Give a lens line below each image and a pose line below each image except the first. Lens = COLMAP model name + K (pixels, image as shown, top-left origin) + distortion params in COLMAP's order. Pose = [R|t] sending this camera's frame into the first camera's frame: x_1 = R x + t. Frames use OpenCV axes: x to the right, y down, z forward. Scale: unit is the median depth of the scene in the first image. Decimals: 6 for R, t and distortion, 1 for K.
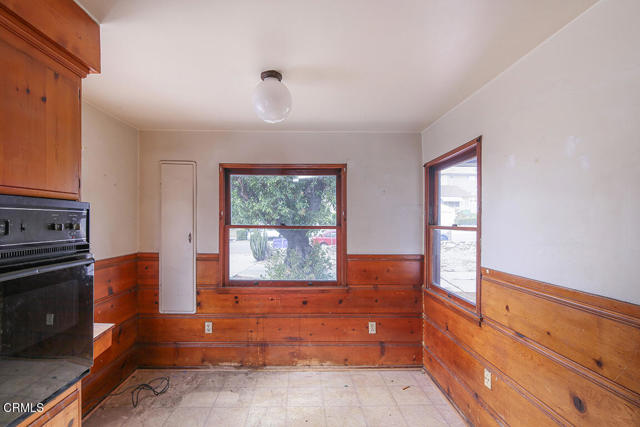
lens RADIAL K [[315.6, 0, 317.1], [0, 315.6, 216.2], [0, 0, 1]] dist [-0.000984, -0.000950]
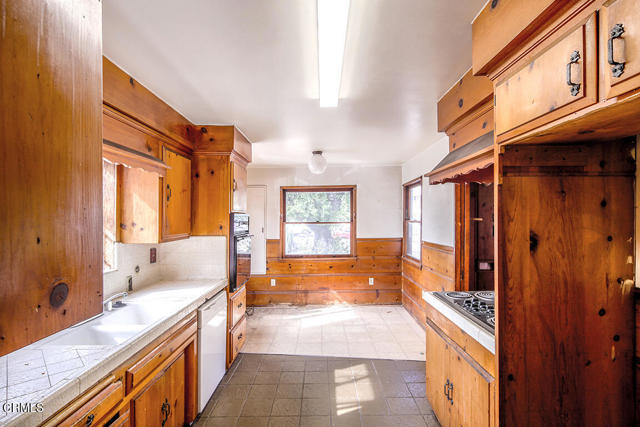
lens RADIAL K [[314.6, 0, 267.3], [0, 314.6, 251.8], [0, 0, 1]] dist [-0.000290, -0.000187]
pose [[0.976034, 0.003351, -0.217591, -0.004470], [0.023573, 0.992370, 0.121024, -0.022369], [0.216337, -0.123253, 0.968508, -0.728061]]
